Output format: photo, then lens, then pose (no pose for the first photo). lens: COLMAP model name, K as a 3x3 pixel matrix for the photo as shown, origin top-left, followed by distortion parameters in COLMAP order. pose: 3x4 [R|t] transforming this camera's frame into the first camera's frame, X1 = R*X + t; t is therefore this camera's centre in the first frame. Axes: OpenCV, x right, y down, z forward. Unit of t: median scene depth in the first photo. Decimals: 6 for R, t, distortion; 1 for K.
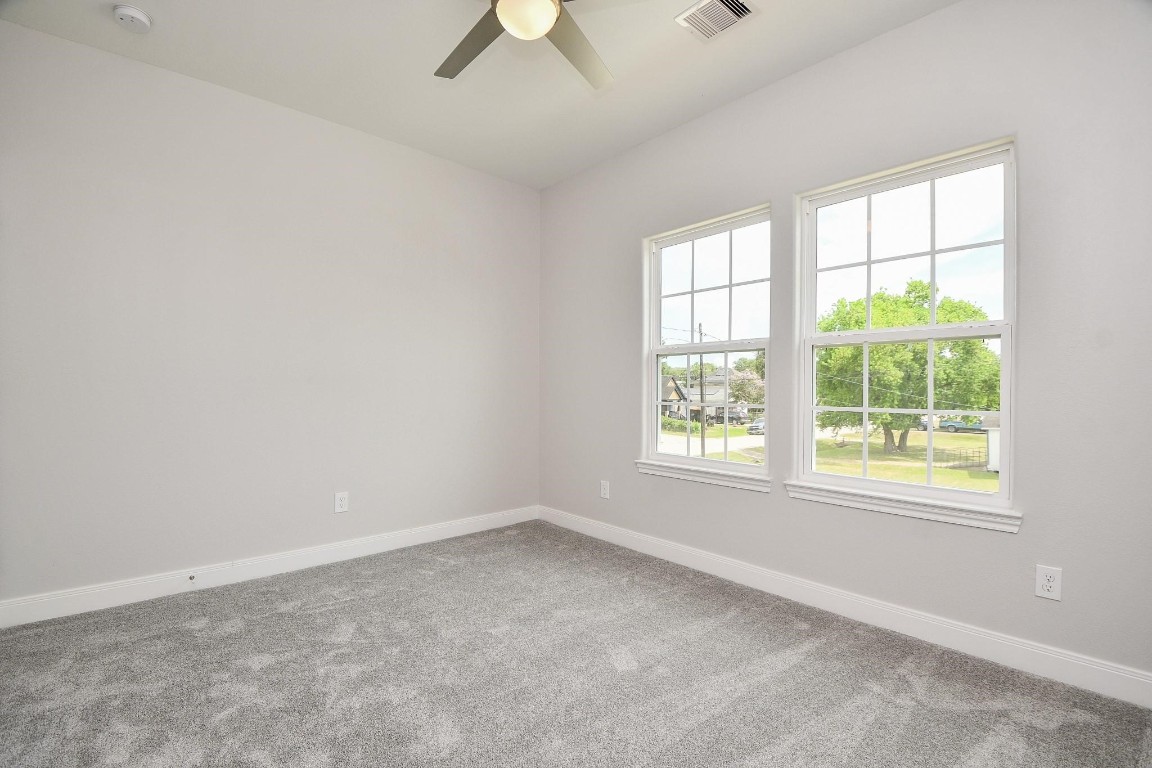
lens RADIAL K [[505.4, 0, 577.0], [0, 505.4, 388.7], [0, 0, 1]] dist [0.014646, -0.026373]
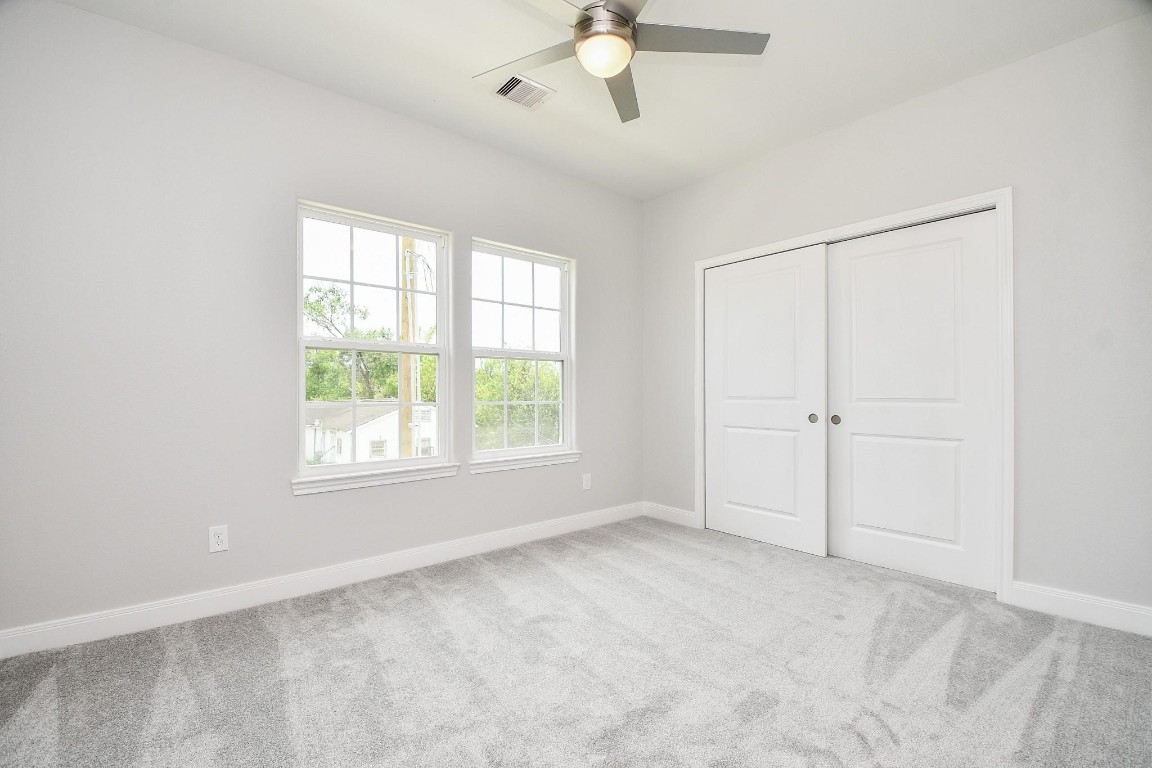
lens RADIAL K [[505.4, 0, 577.0], [0, 505.4, 388.7], [0, 0, 1]] dist [0.014646, -0.026373]
pose [[0.022685, 0.002647, 0.999739, -0.922595], [0.000147, 0.999996, -0.002651, 0.005333], [-0.999743, 0.000207, 0.022685, 0.787956]]
